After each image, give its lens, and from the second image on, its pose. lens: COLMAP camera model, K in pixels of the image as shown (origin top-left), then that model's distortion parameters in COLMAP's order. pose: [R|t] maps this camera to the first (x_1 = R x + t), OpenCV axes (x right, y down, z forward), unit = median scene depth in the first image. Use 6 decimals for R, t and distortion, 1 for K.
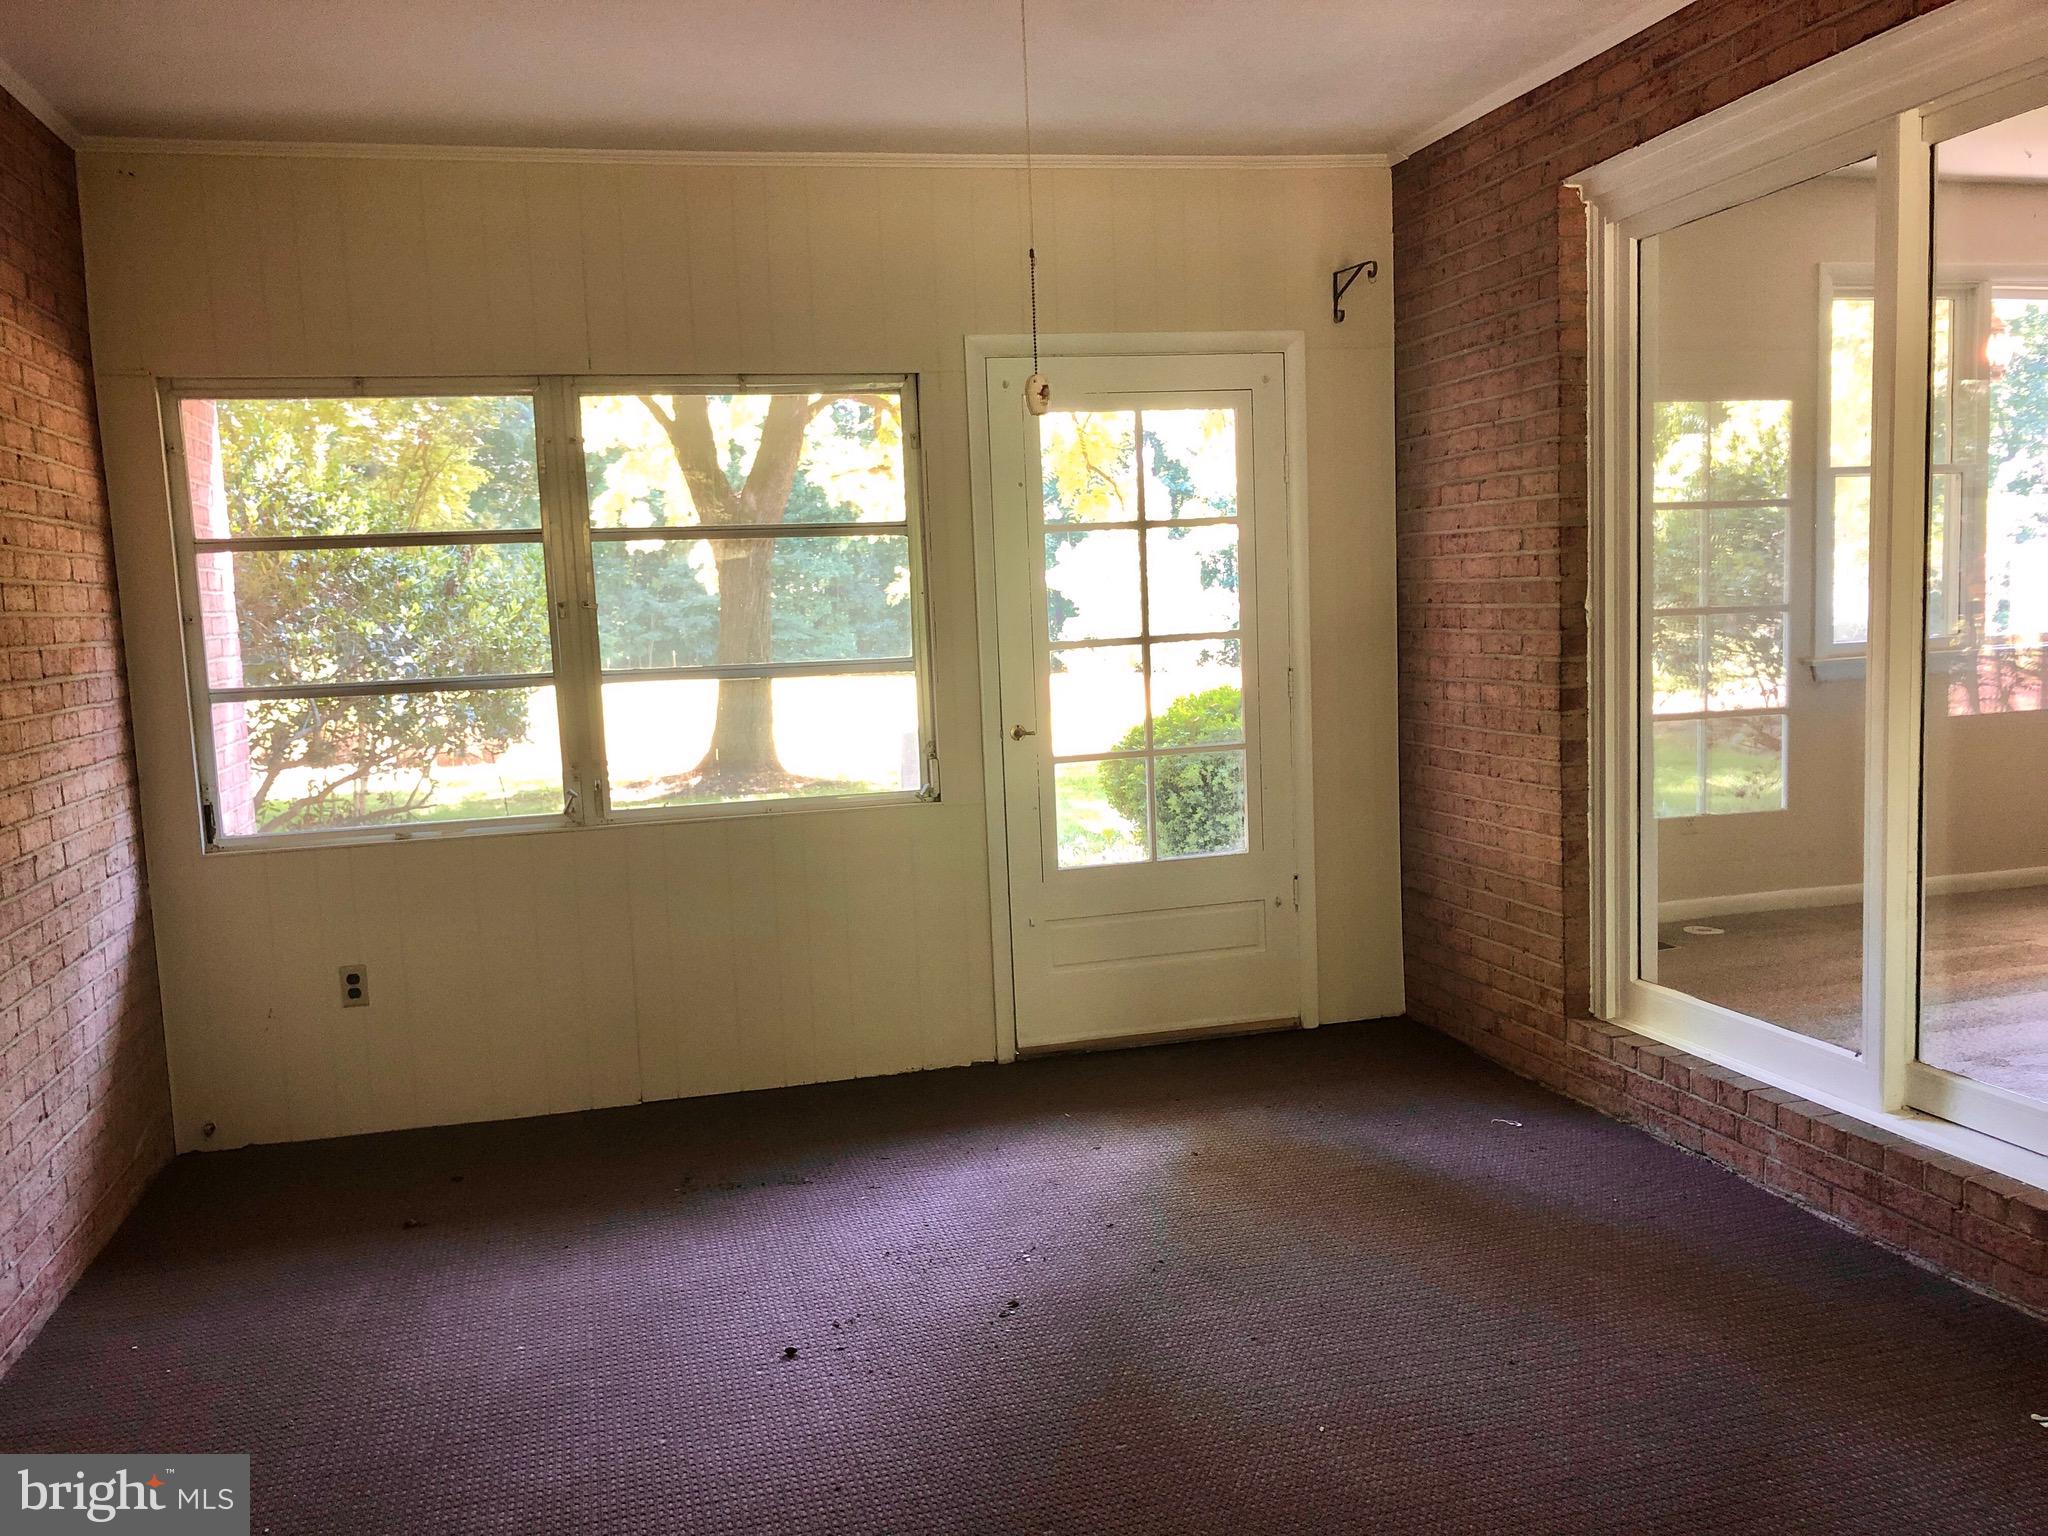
lens RADIAL K [[1689.7, 0, 1025.7], [0, 1689.7, 799.1], [0, 0, 1]] dist [0.010271, -0.001600]
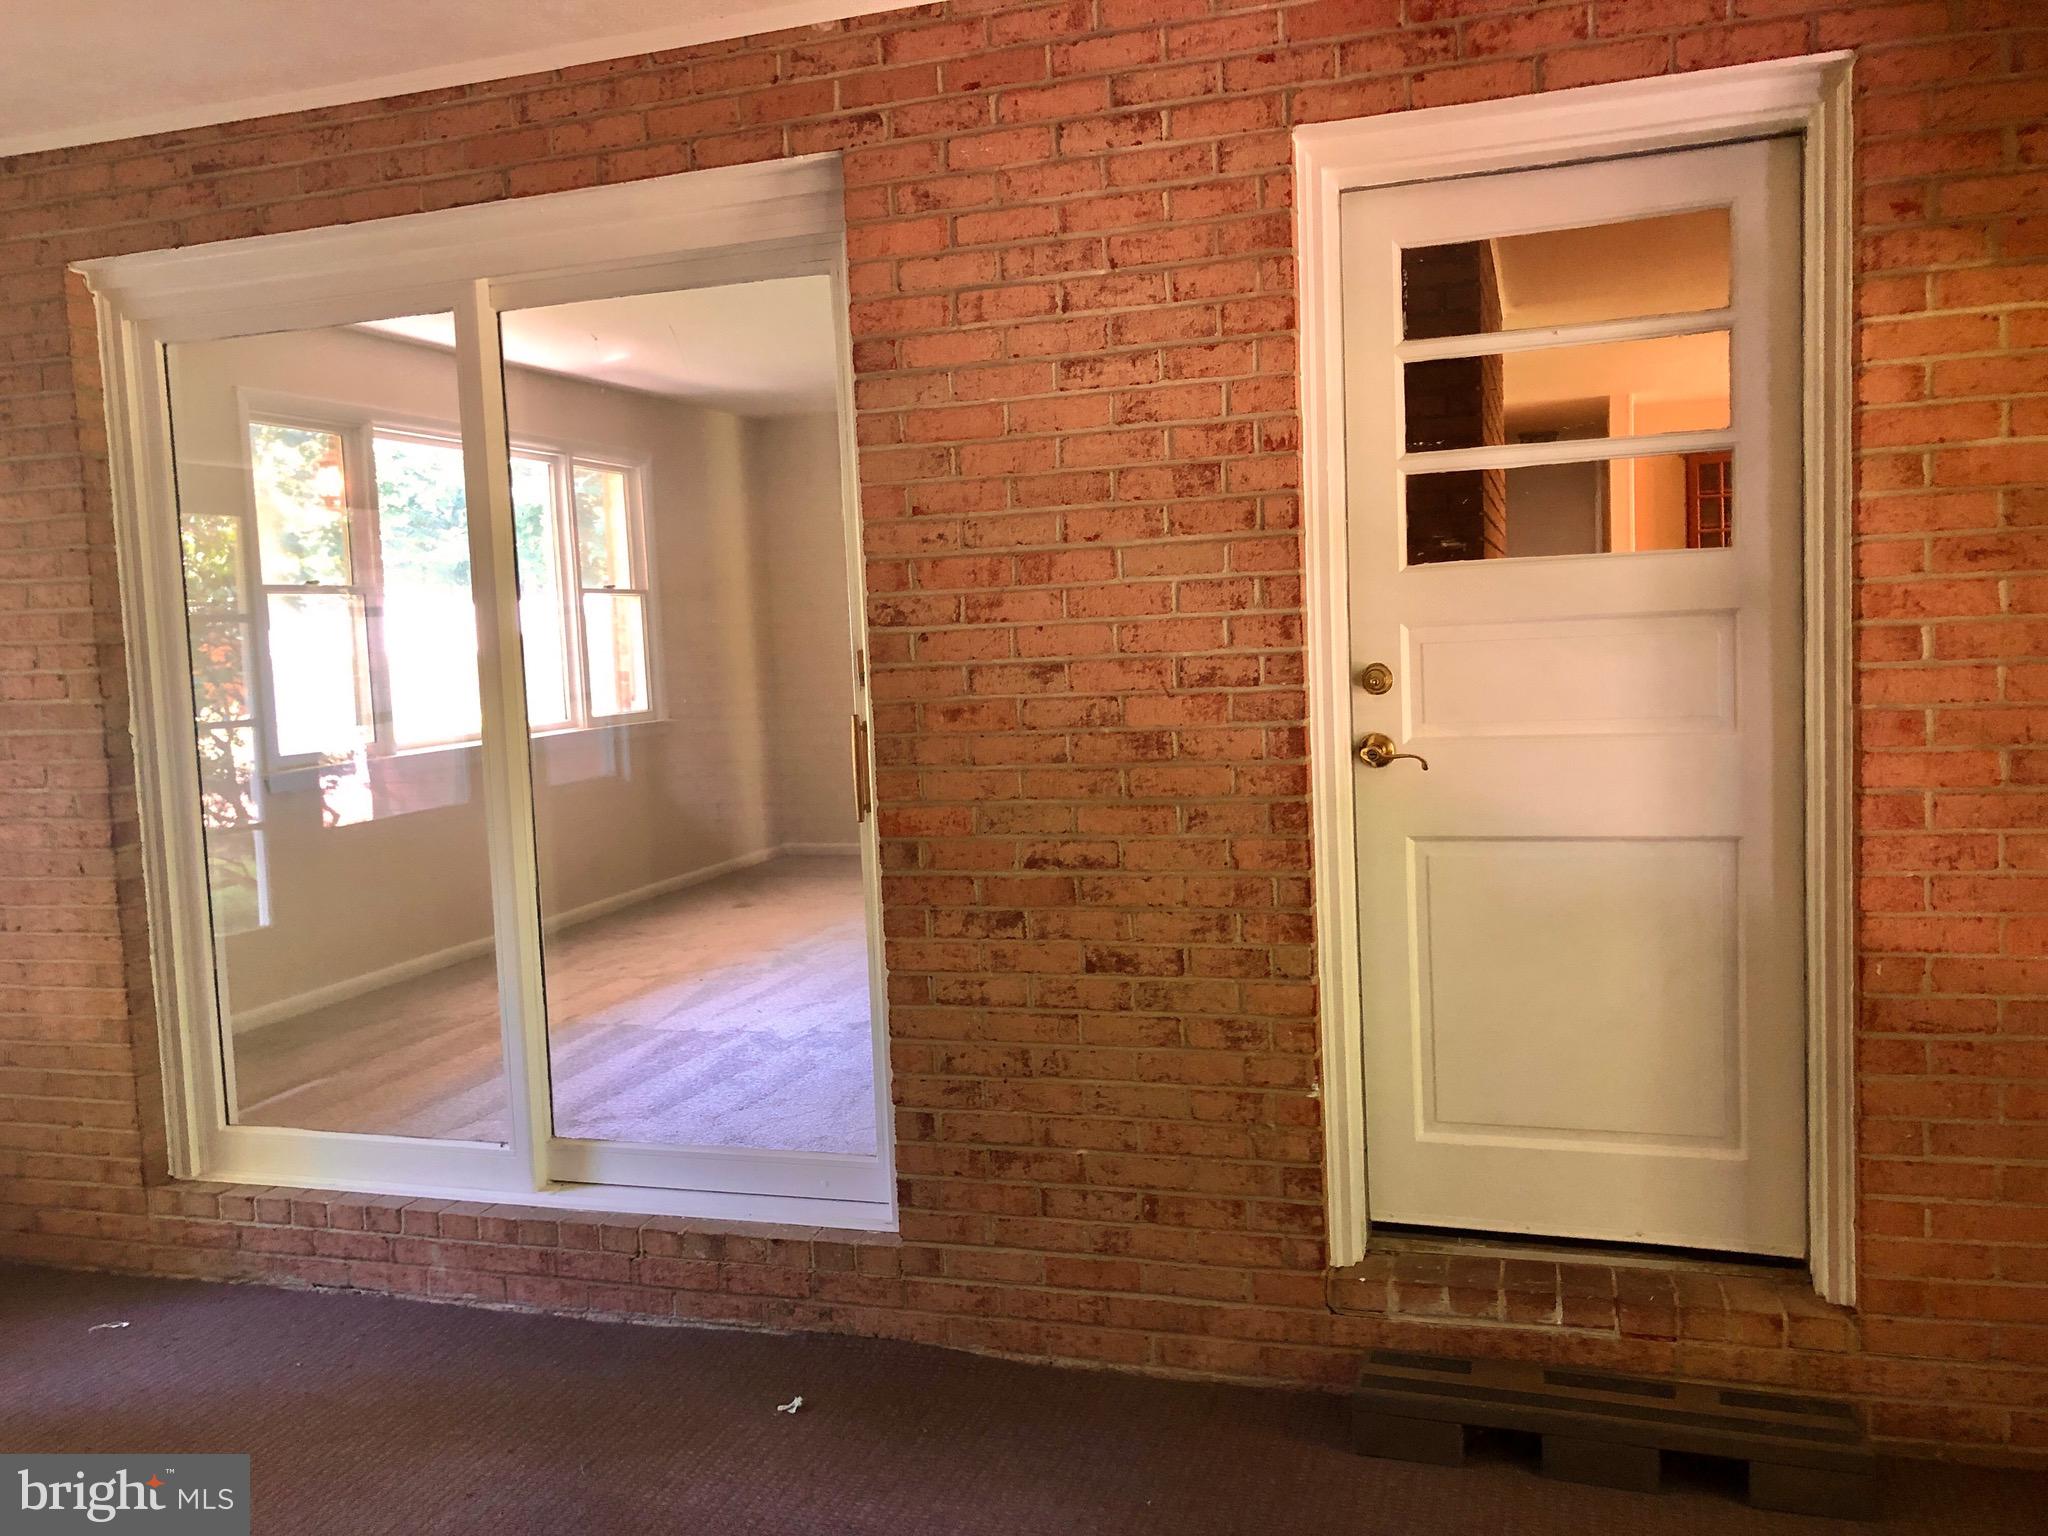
lens RADIAL K [[1676.7, 0, 1024.0], [0, 1676.7, 768.0], [0, 0, 1]] dist [0.010164, 0.012061]
pose [[0.548290, -0.052255, 0.834654, -0.167626], [0.117706, 0.992933, -0.015157, -0.024652], [-0.827963, 0.106555, 0.550566, 0.109913]]
